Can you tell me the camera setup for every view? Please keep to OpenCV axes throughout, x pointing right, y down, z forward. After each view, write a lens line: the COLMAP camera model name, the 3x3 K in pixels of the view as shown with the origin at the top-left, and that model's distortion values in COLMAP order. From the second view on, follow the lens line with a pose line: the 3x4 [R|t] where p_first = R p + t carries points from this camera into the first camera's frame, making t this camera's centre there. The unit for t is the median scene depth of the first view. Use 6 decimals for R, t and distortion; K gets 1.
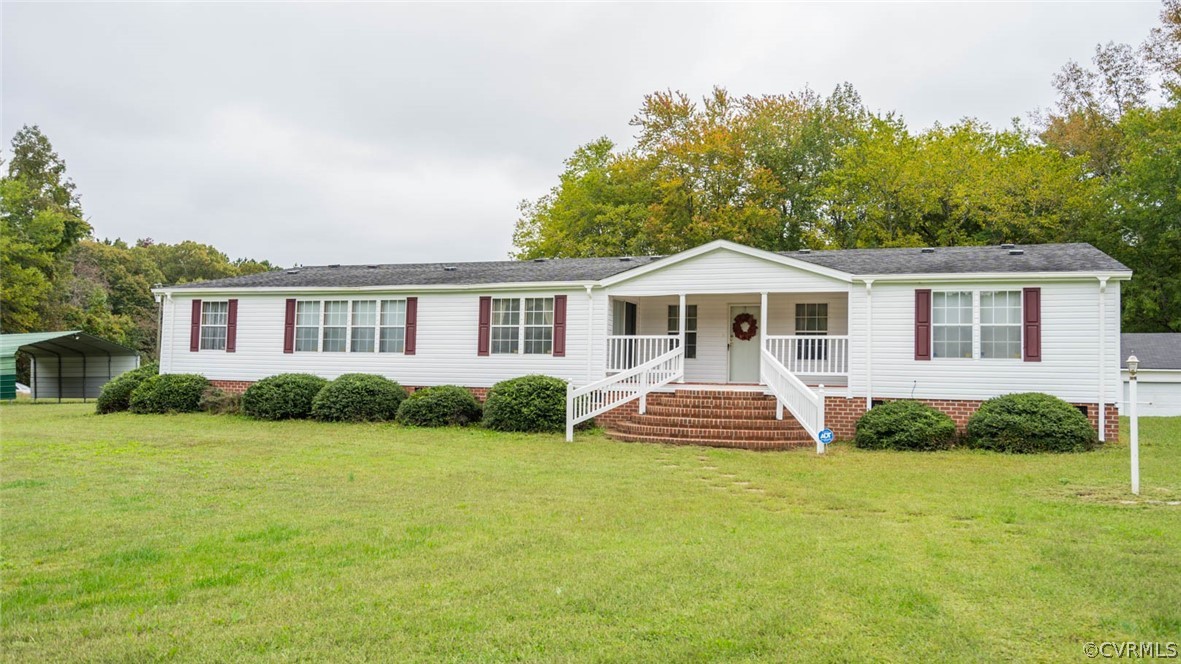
lens RADIAL K [[924.5, 0, 594.2], [0, 924.5, 336.8], [0, 0, 1]] dist [0.001257, 0.007298]
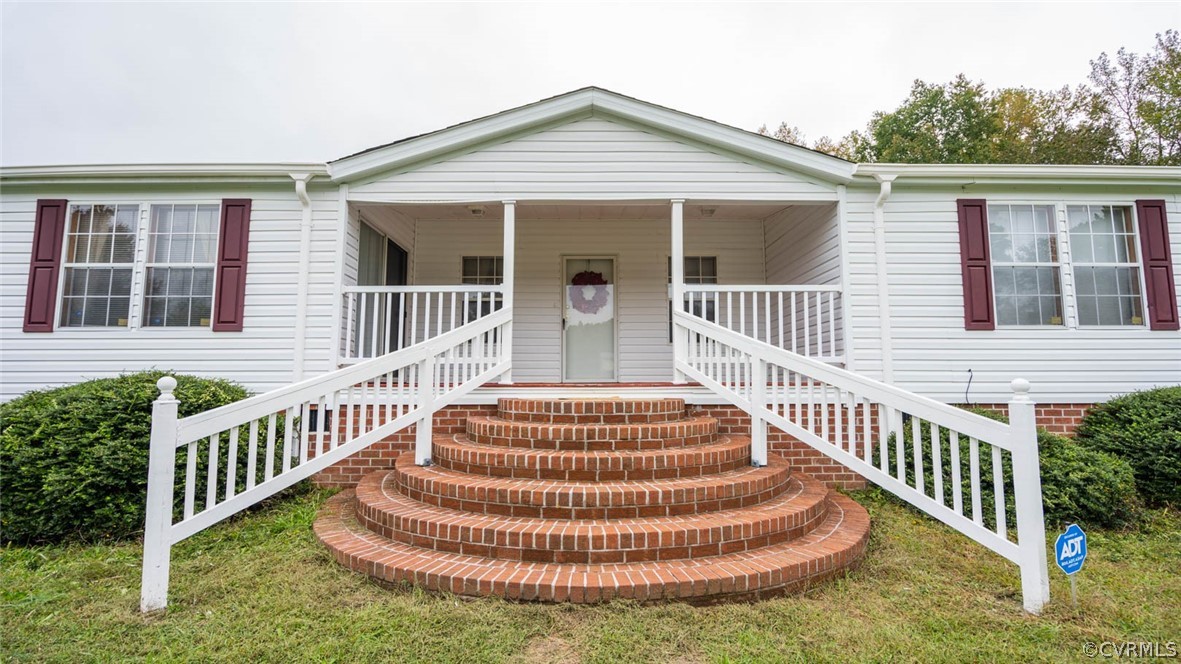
lens RADIAL K [[533.2, 0, 591.1], [0, 533.2, 338.4], [0, 0, 1]] dist [-0.001561, 0.001291]
pose [[0.929079, 0.006778, 0.369820, 0.031492], [0.003989, 0.999590, -0.028341, 0.033627], [-0.369860, 0.027806, 0.928671, 0.712375]]
